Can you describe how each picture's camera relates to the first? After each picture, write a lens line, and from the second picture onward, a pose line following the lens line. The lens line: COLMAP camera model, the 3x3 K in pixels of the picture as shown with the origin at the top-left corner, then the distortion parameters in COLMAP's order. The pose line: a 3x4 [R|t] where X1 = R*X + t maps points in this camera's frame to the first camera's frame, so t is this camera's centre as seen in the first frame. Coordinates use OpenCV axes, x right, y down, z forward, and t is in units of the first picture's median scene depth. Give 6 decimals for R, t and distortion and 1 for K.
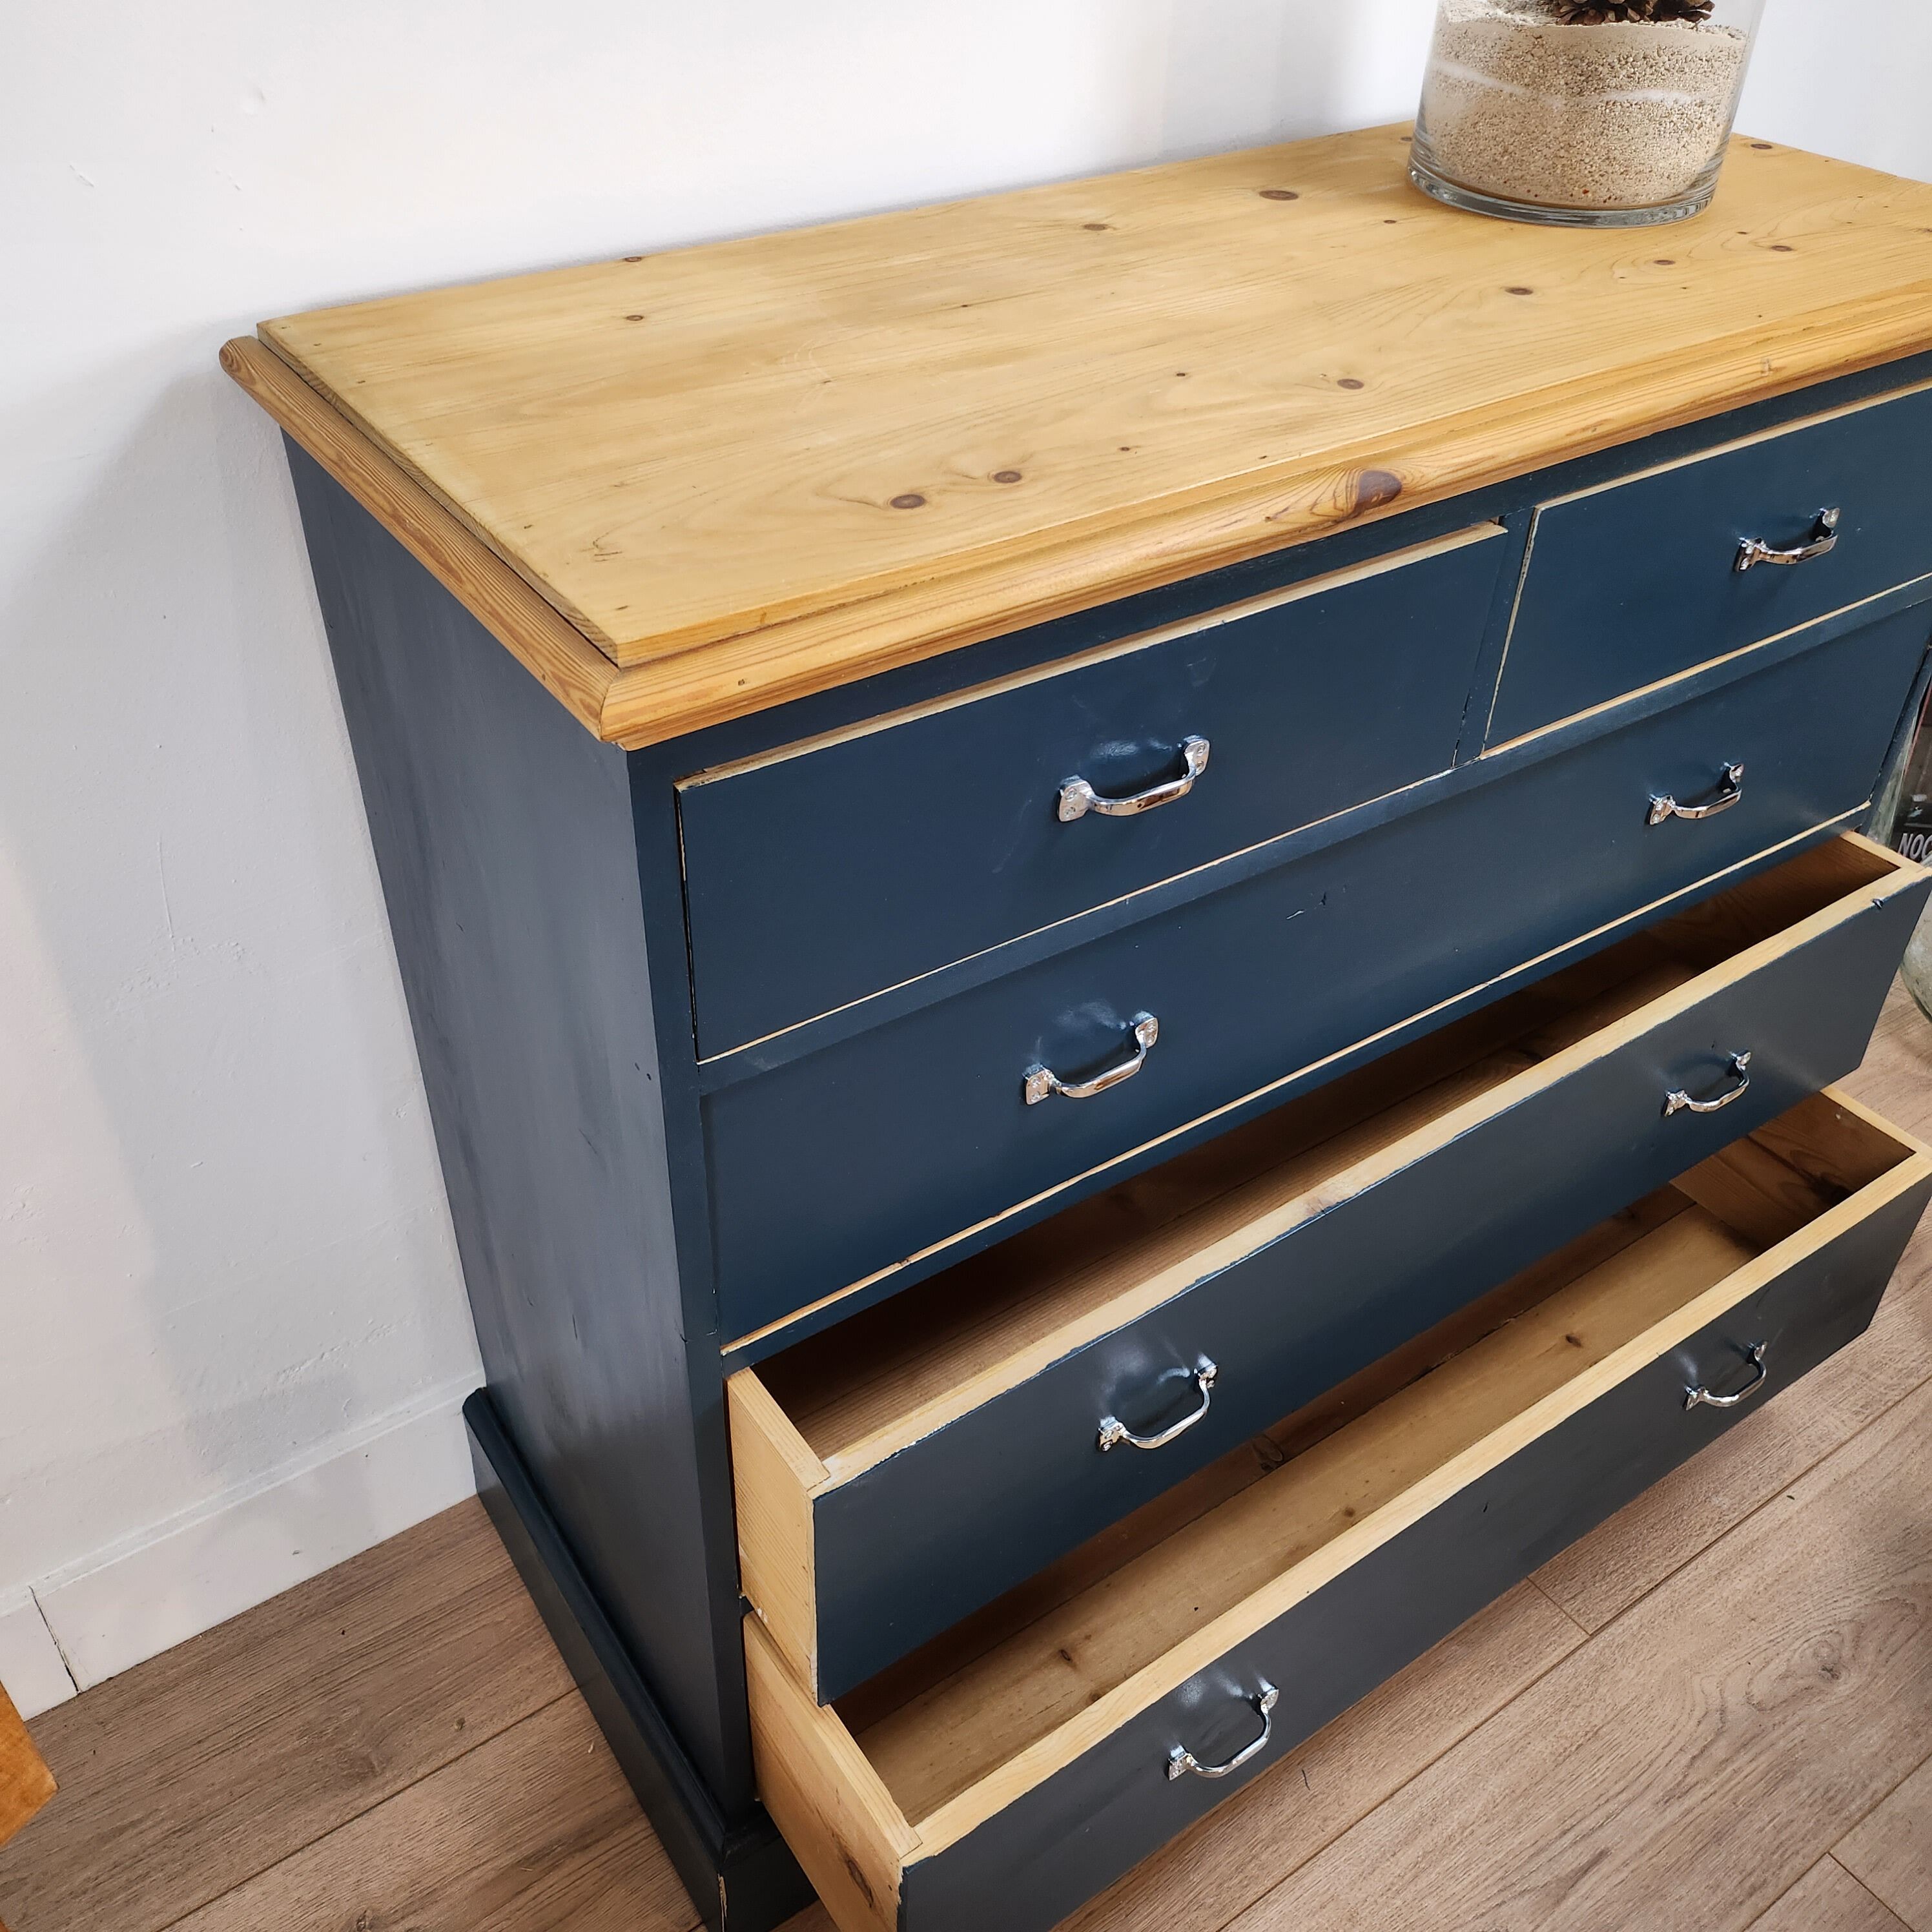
lens RADIAL K [[1868.0, 0, 967.5], [0, 1868.0, 973.6], [0, 0, 1]] dist [0.027538, 0.000000]
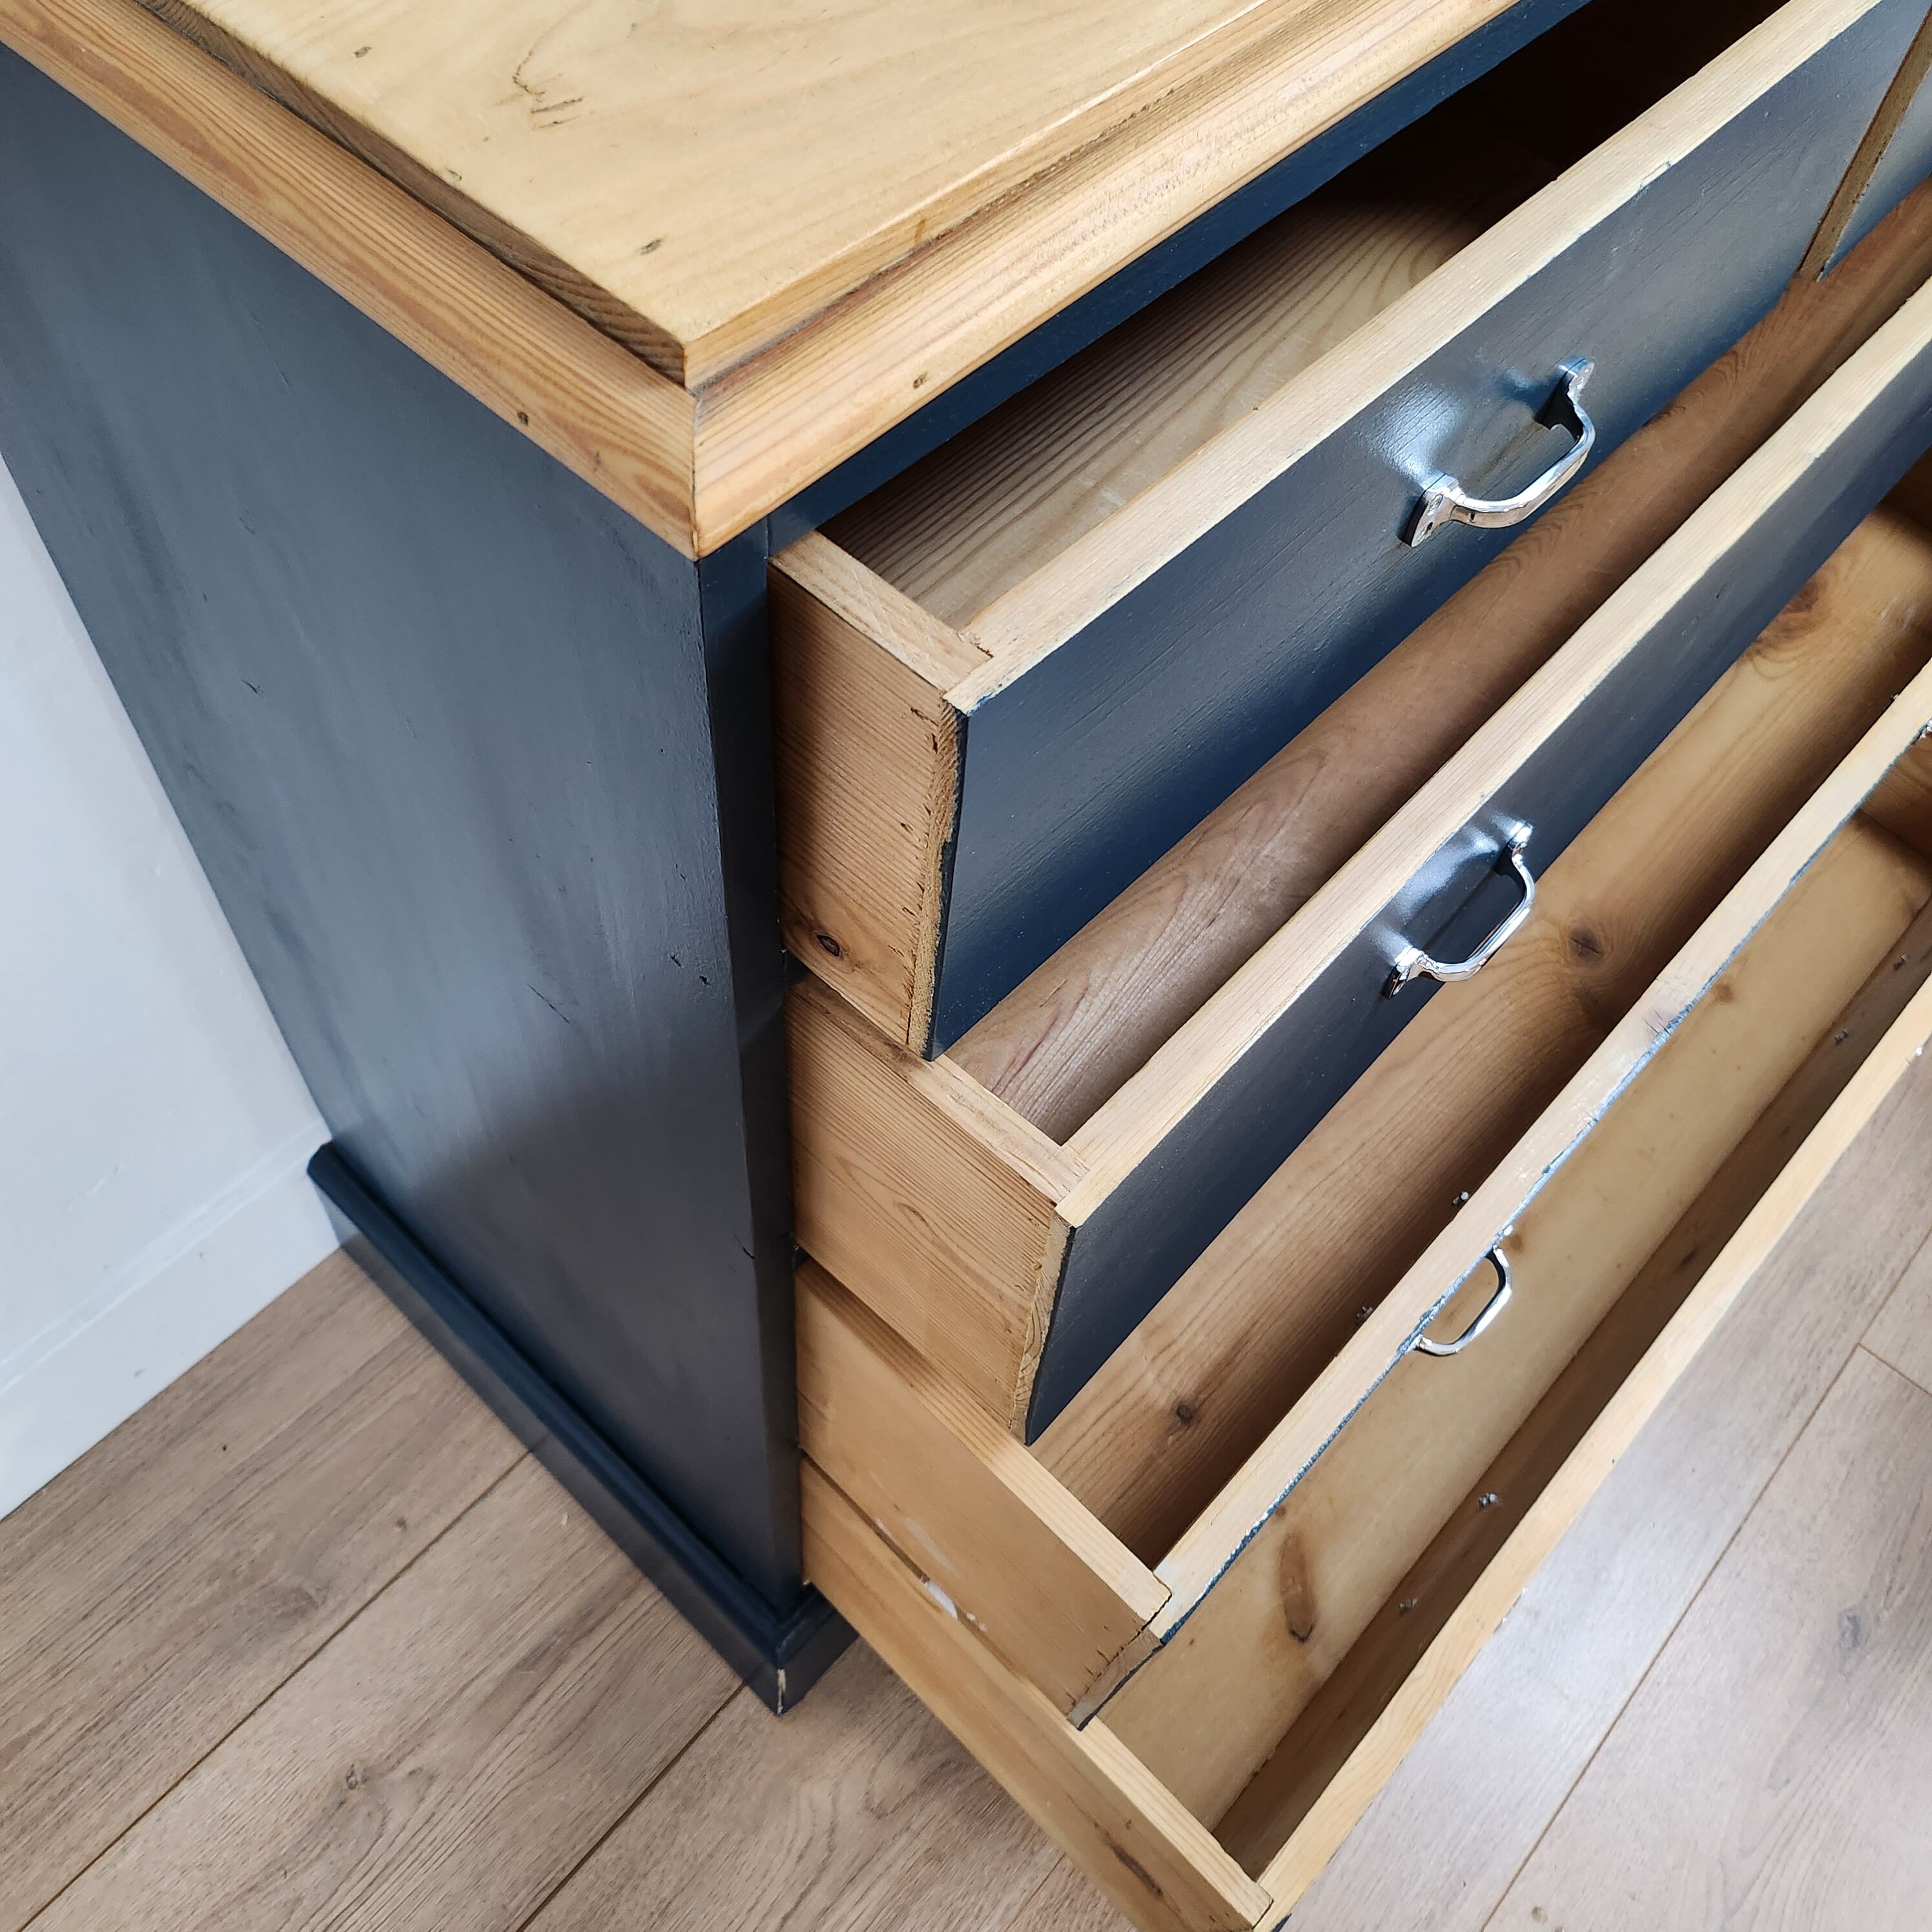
lens RADIAL K [[1868.0, 0, 980.3], [0, 1868.0, 973.4], [0, 0, 1]] dist [0.027538, 0.000000]
pose [[0.973701, -0.167190, 0.154771, -0.109290], [0.108225, 0.937211, 0.331546, -0.089447], [-0.200484, -0.306077, 0.930657, 0.245579]]
